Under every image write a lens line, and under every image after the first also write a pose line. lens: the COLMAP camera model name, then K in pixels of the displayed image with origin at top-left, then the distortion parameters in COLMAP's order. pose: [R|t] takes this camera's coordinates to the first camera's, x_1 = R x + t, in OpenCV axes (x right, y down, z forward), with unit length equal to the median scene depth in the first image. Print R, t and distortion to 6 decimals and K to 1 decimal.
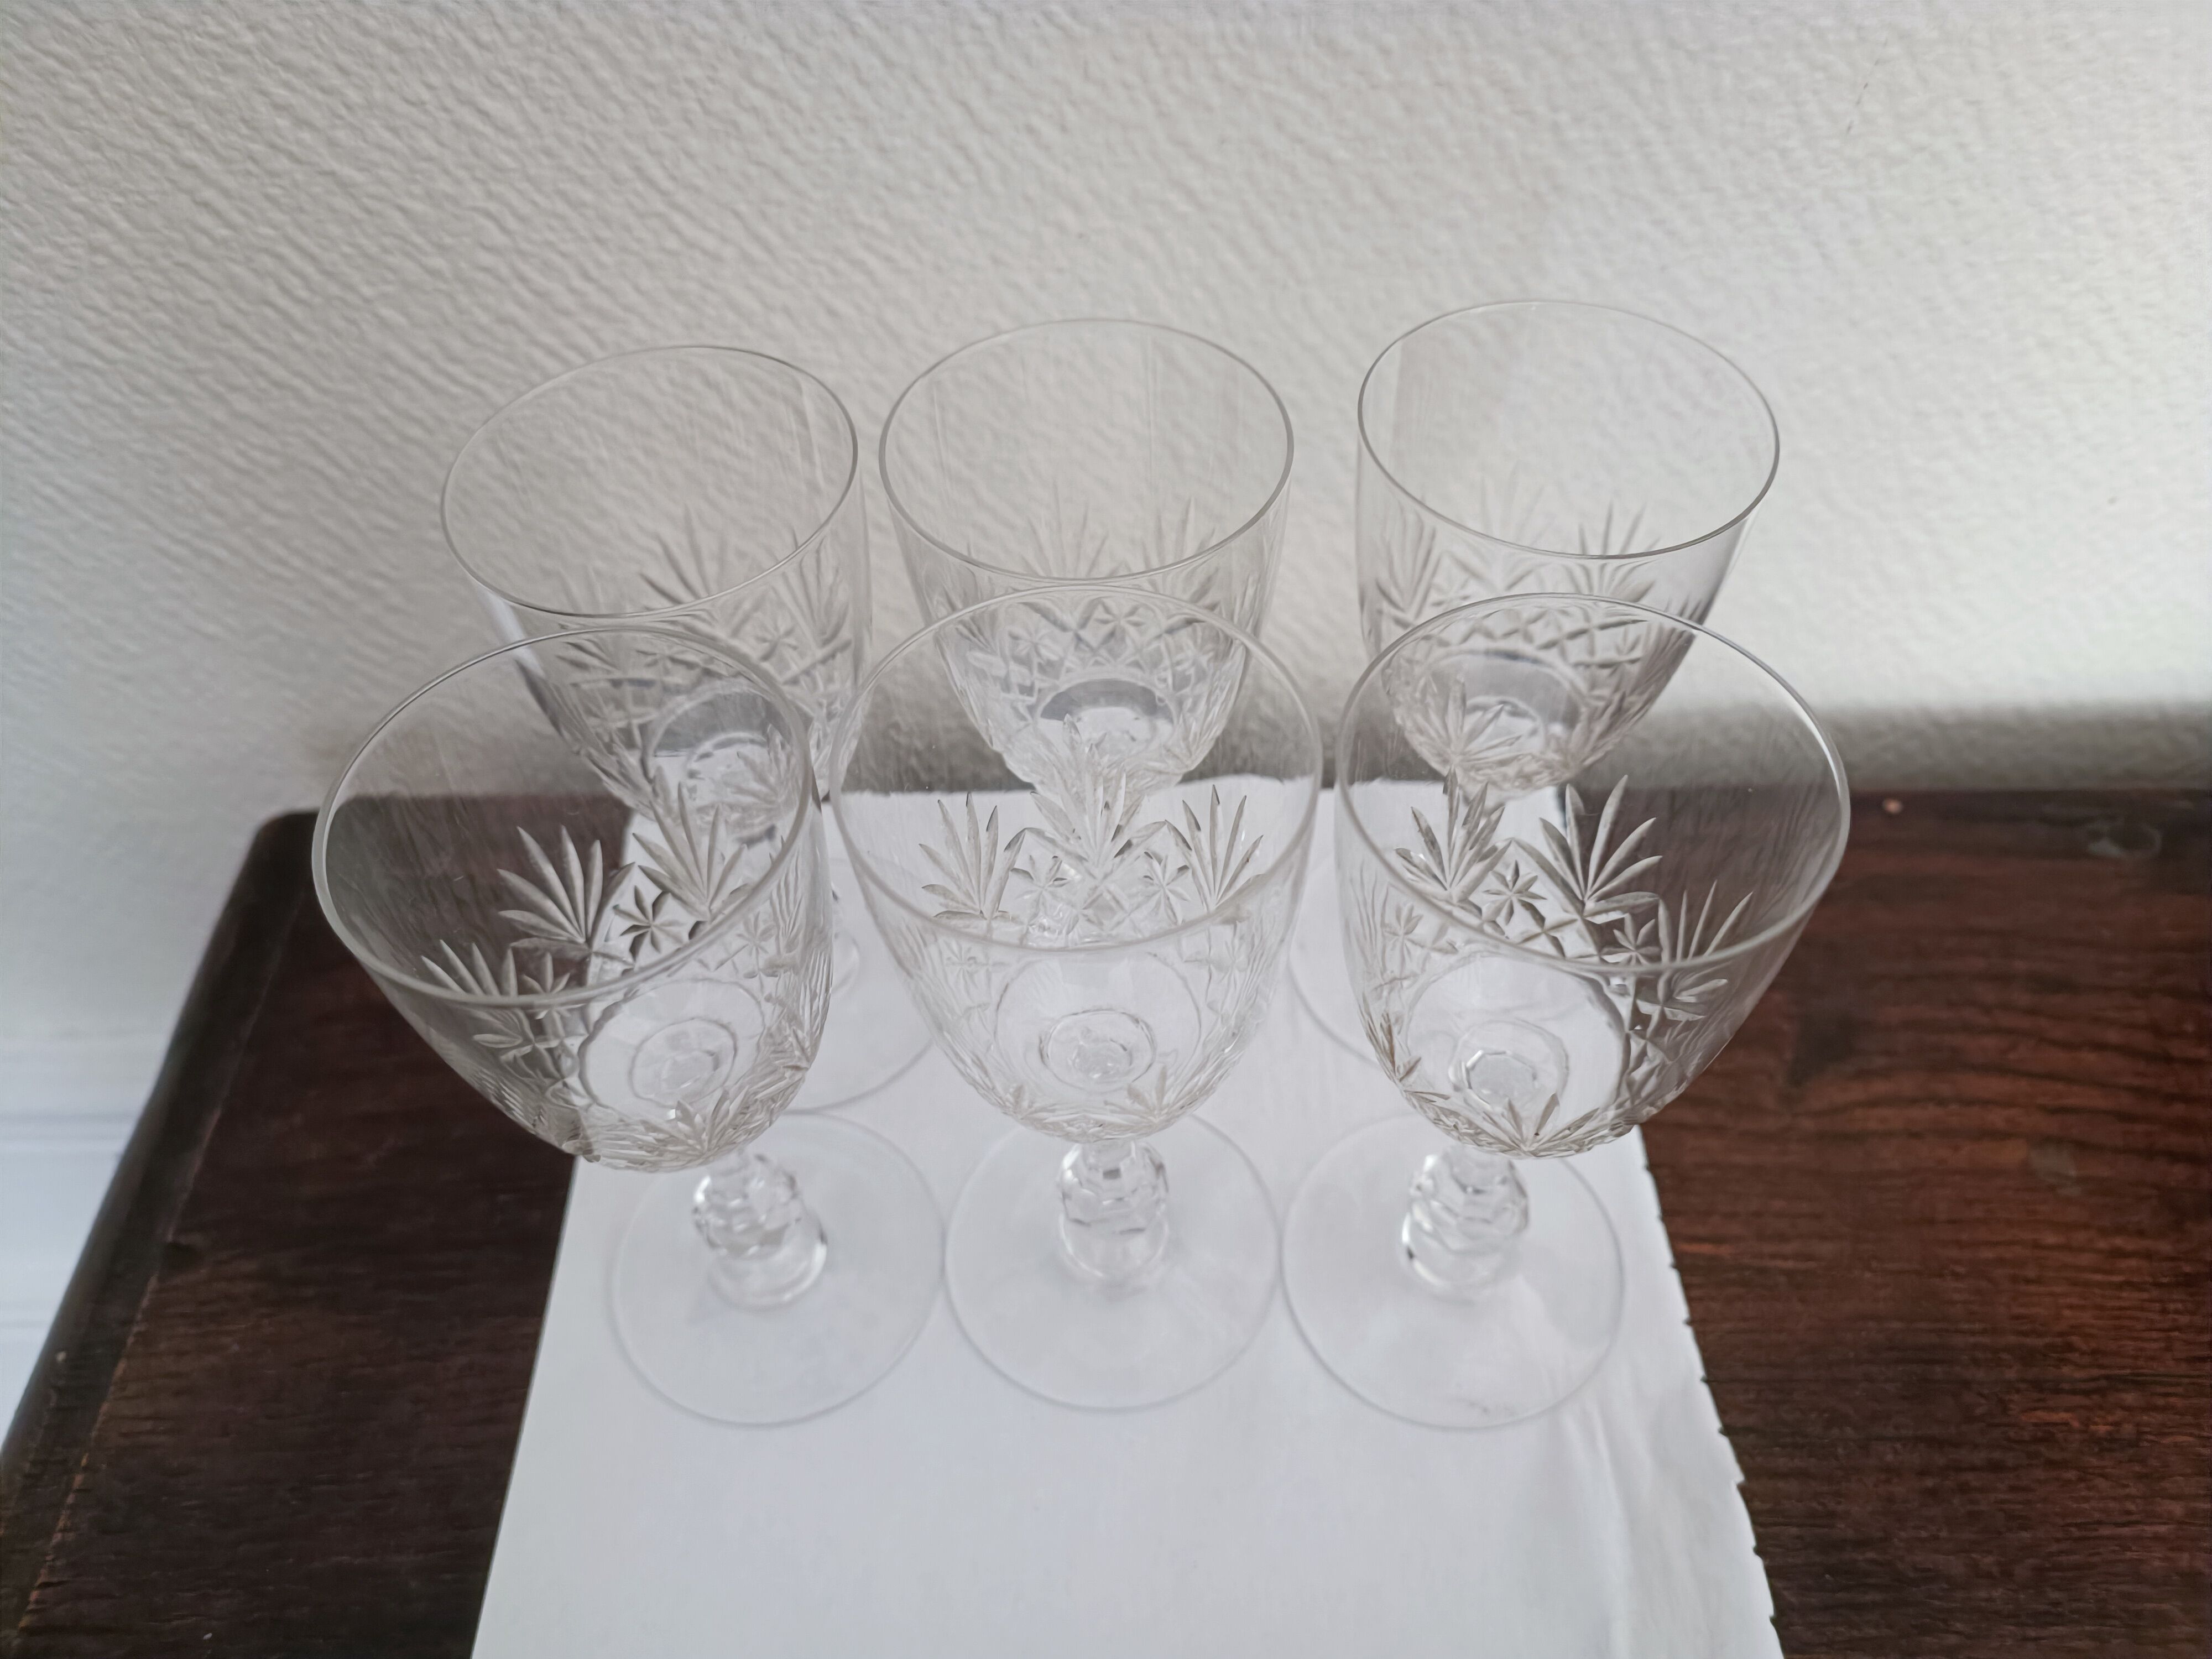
lens RADIAL K [[1679.1, 0, 1106.0], [0, 1679.1, 829.5], [0, 0, 1]] dist [0.056372, -0.093529]
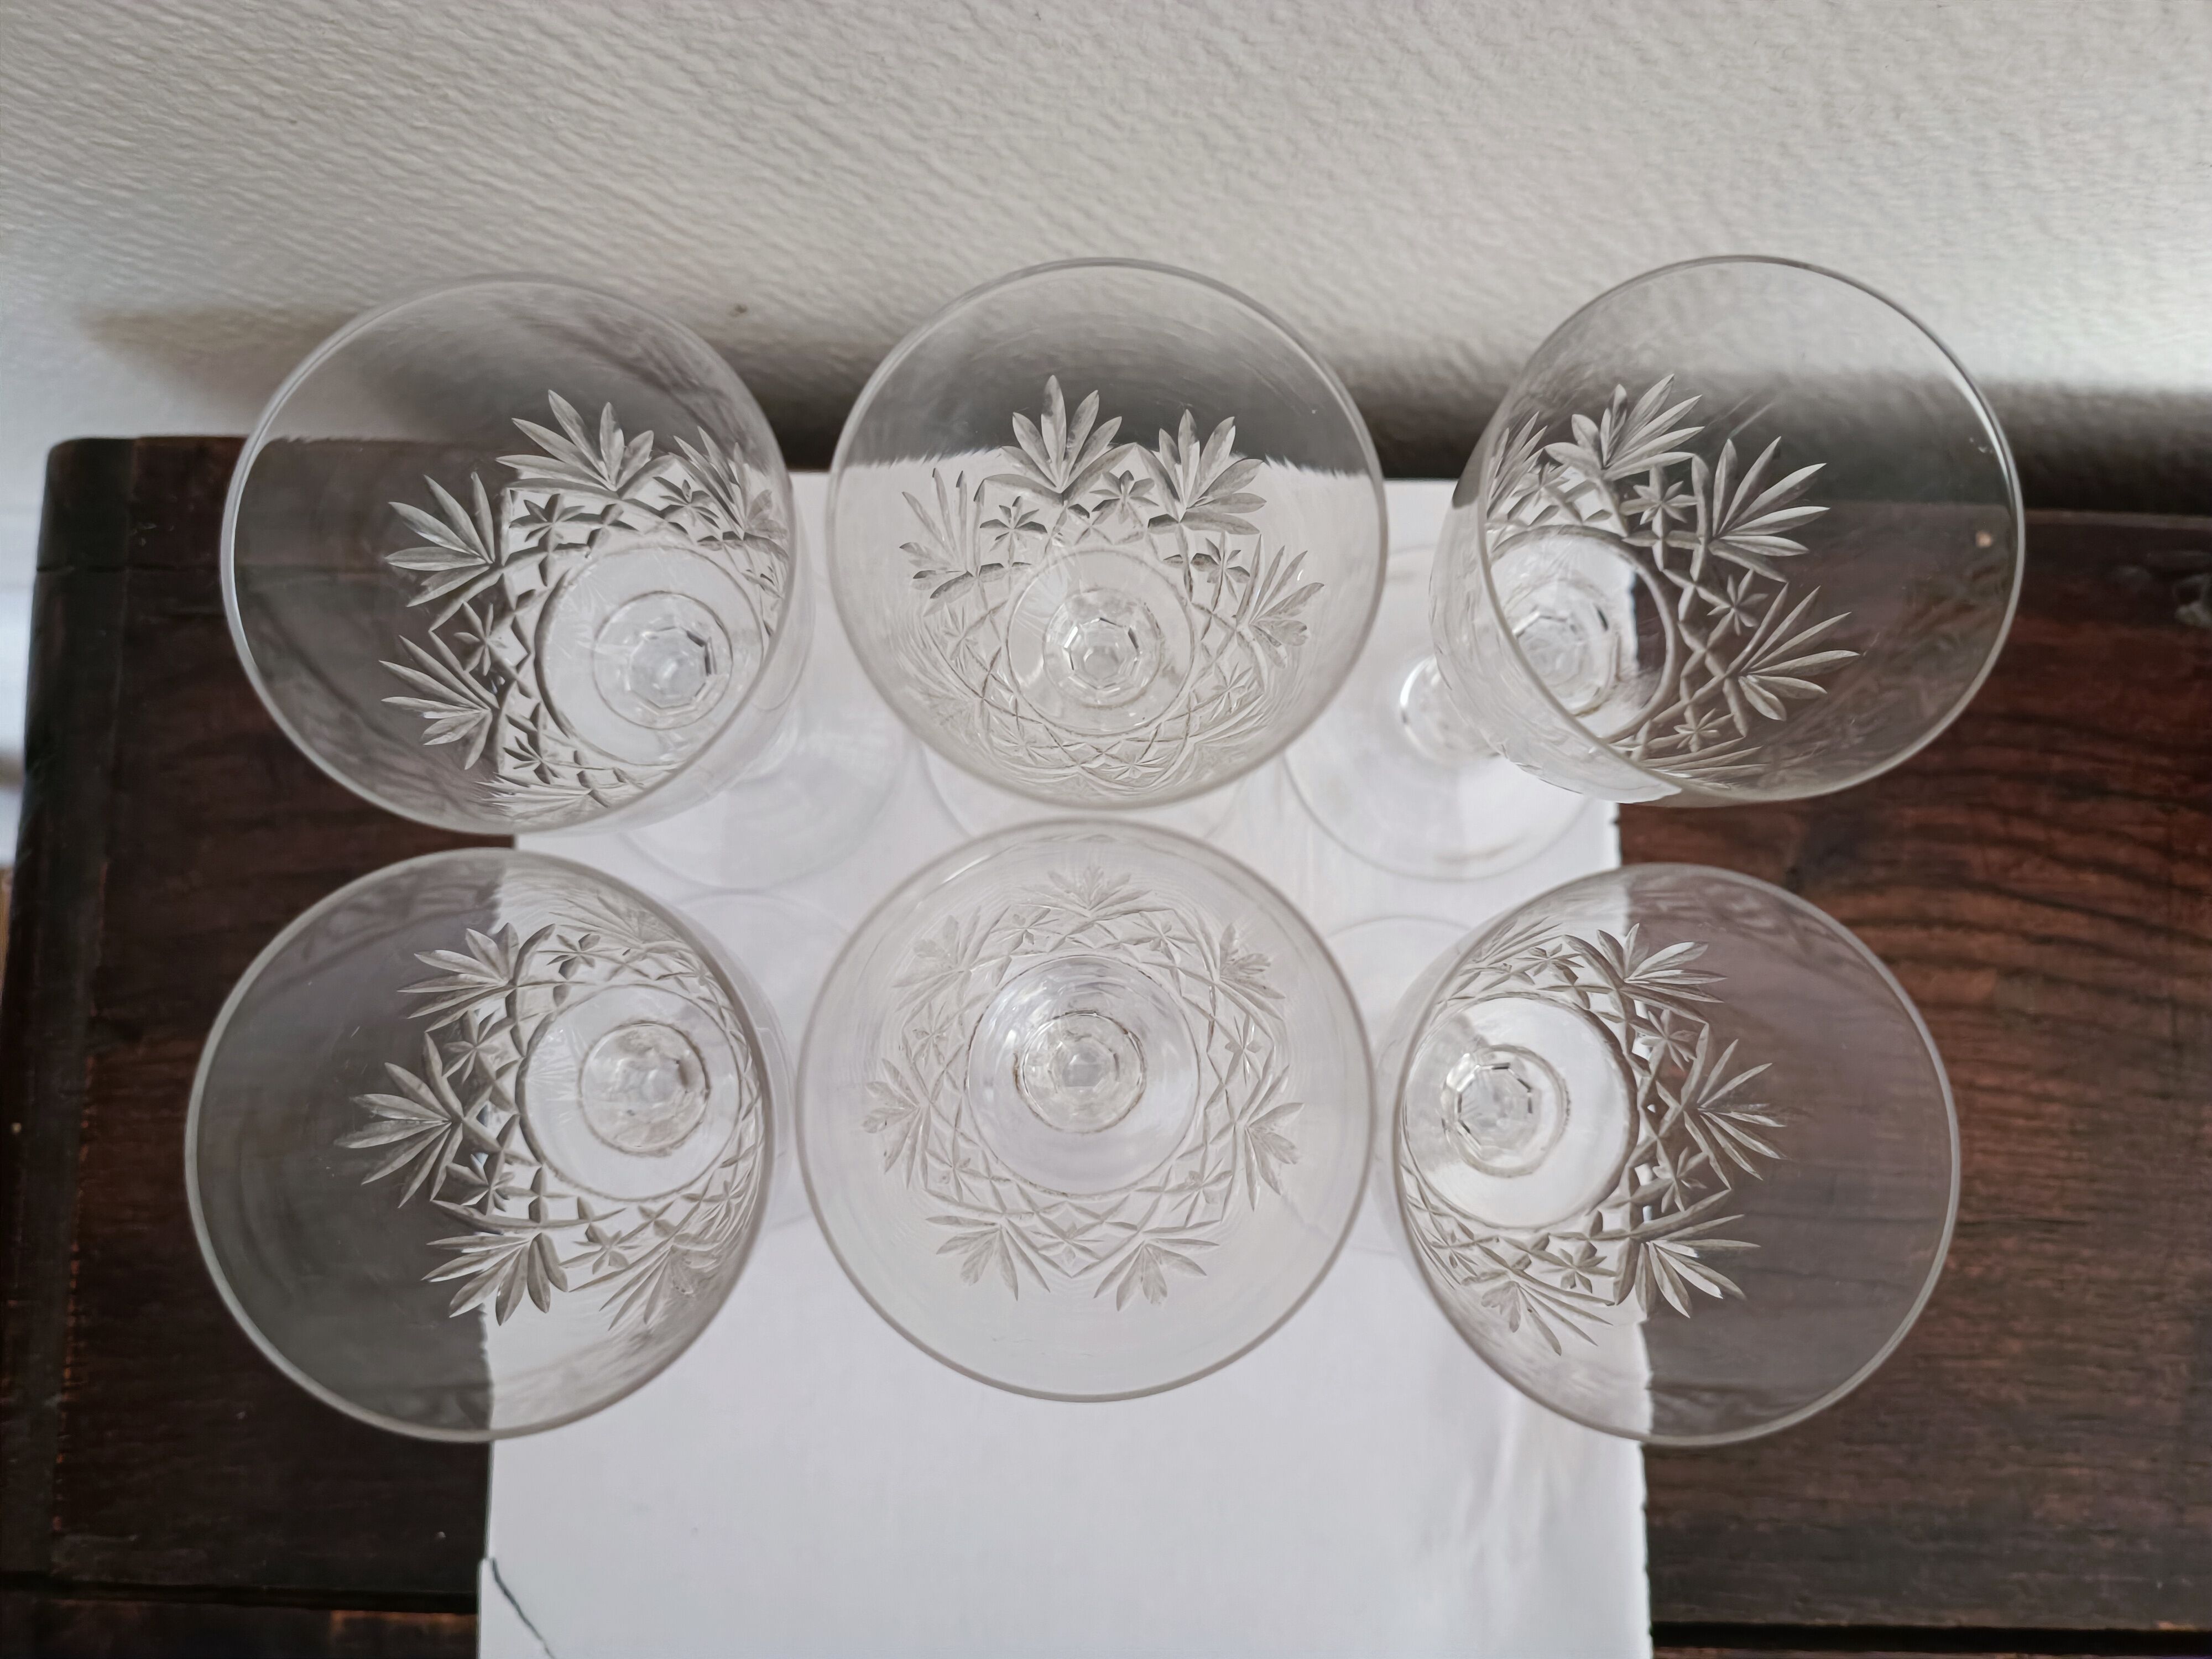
lens RADIAL K [[1679.1, 0, 1106.0], [0, 1679.1, 829.5], [0, 0, 1]] dist [0.056372, -0.093529]
pose [[0.997807, 0.024191, 0.061608, -0.043964], [-0.055117, 0.819033, 0.571092, -0.439534], [-0.036644, -0.573236, 0.818571, 0.262373]]
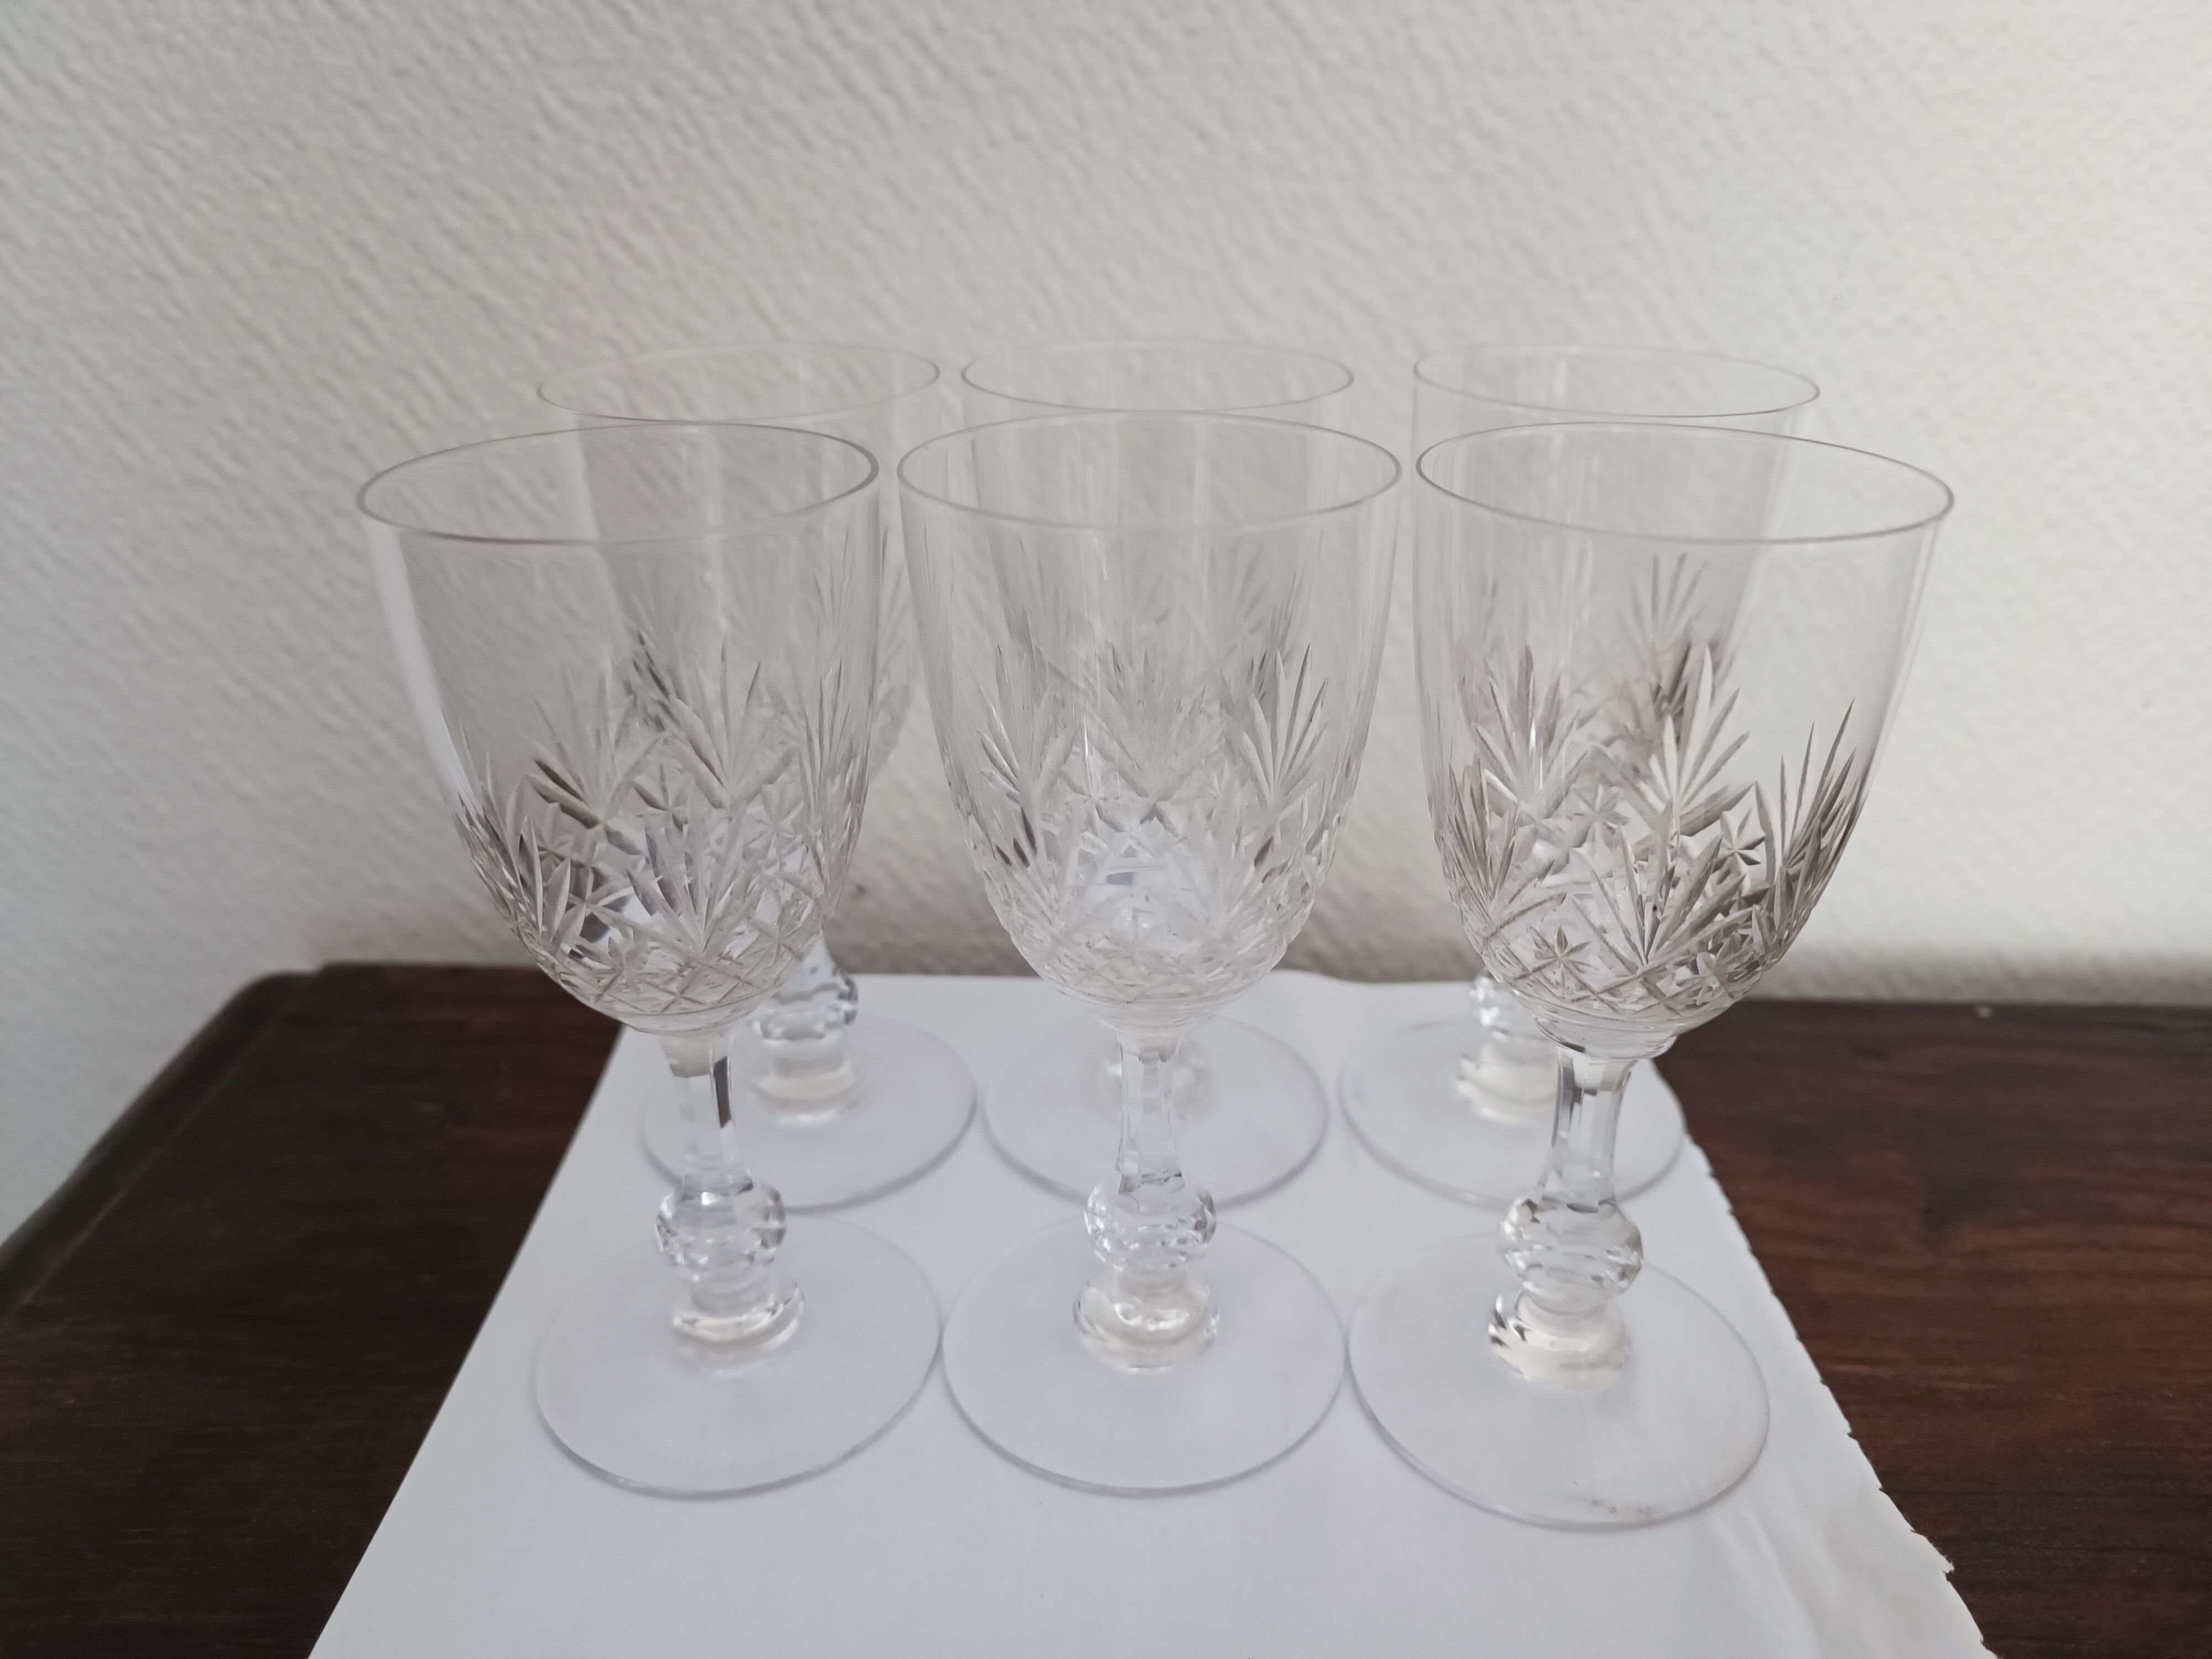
lens RADIAL K [[1679.1, 0, 1106.0], [0, 1679.1, 829.5], [0, 0, 1]] dist [0.056372, -0.093529]
pose [[0.999064, 0.041455, -0.012392, -0.014861], [-0.042690, 0.897805, -0.438319, 0.390580], [-0.007045, 0.438438, 0.898734, 0.141474]]
